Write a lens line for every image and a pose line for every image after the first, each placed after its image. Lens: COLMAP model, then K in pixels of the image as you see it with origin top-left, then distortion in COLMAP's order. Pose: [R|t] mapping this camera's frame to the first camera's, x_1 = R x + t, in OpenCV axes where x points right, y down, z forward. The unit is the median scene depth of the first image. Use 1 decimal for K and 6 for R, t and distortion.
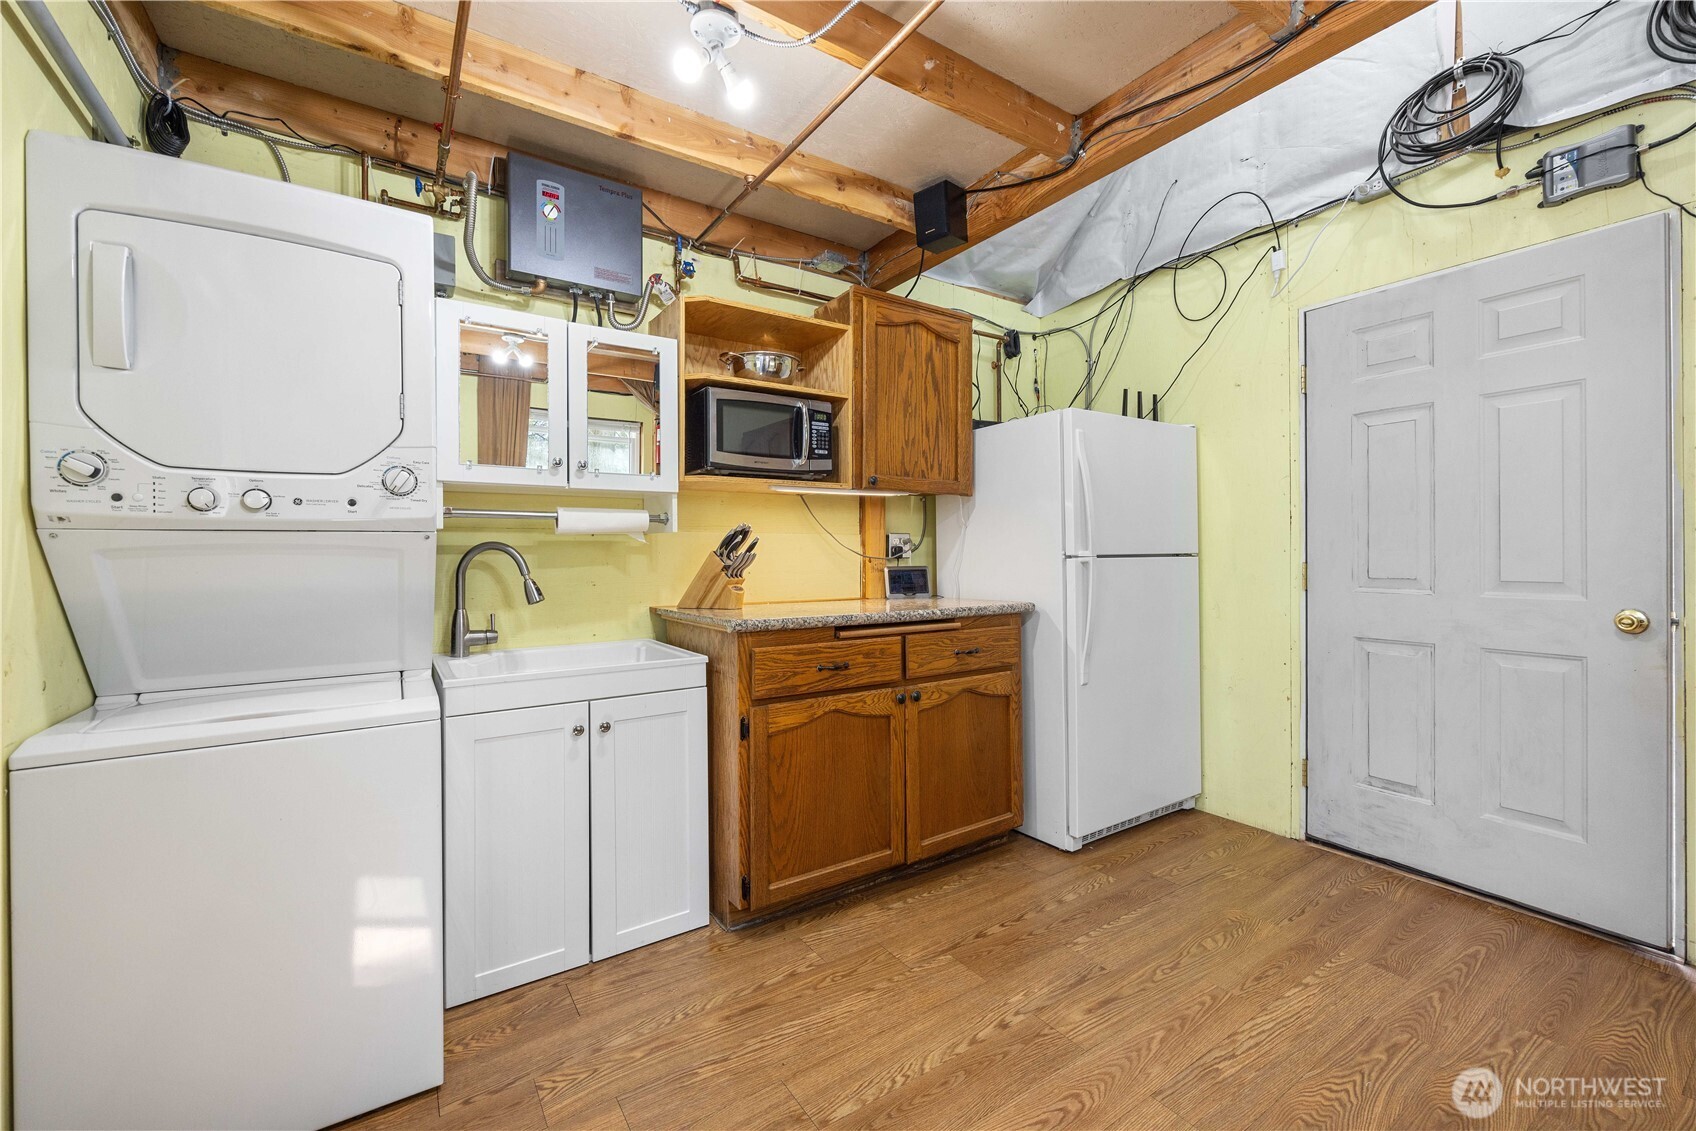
lens RADIAL K [[686.8, 0, 839.4], [0, 686.8, 554.2], [0, 0, 1]] dist [-0.000729, 0.000008]
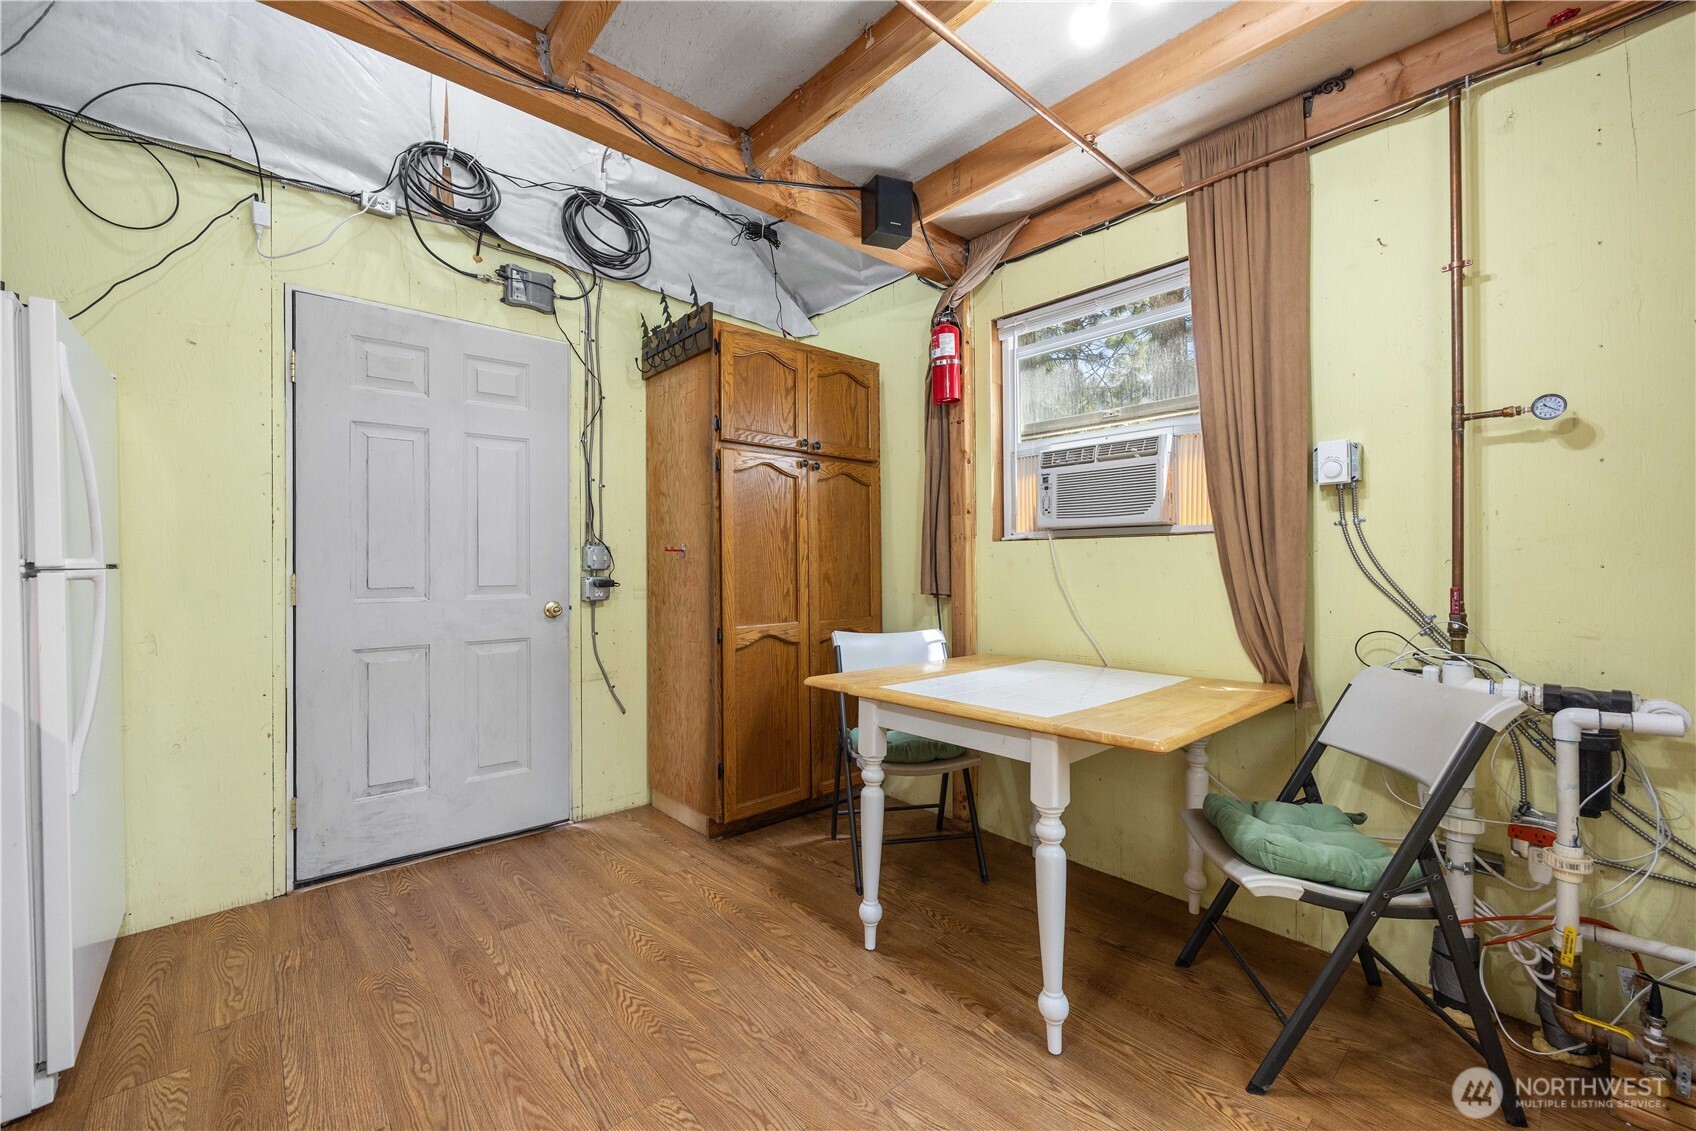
lens RADIAL K [[673.3, 0, 839.6], [0, 673.3, 562.1], [0, 0, 1]] dist [-0.001729, -0.000305]
pose [[-0.140431, 0.003570, 0.990084, -0.325696], [0.004852, 0.999984, -0.002918, 0.002595], [-0.990079, 0.004394, -0.140446, 0.506000]]
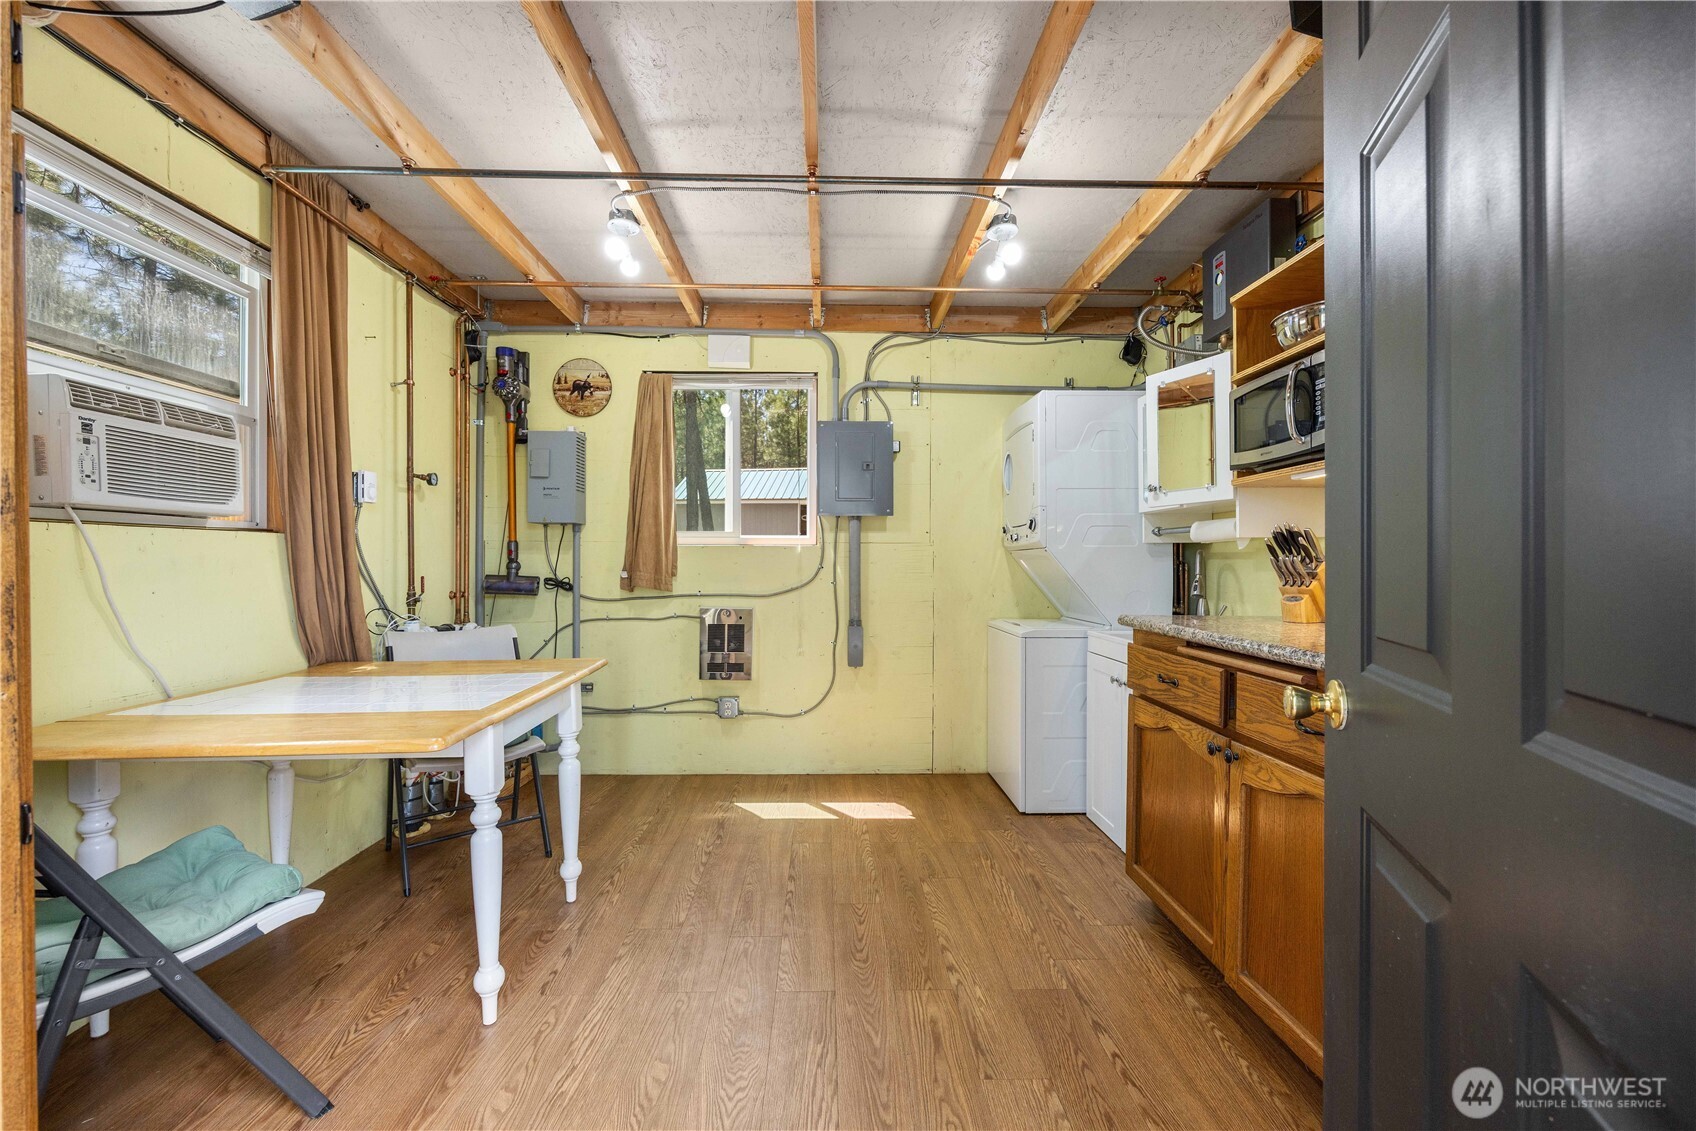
lens RADIAL K [[673.3, 0, 839.6], [0, 673.3, 562.1], [0, 0, 1]] dist [-0.001729, -0.000305]
pose [[-0.533013, 0.002959, -0.846102, 0.937549], [0.000678, 0.999995, 0.003070, 0.001440], [0.846107, 0.001063, -0.533012, 1.048366]]
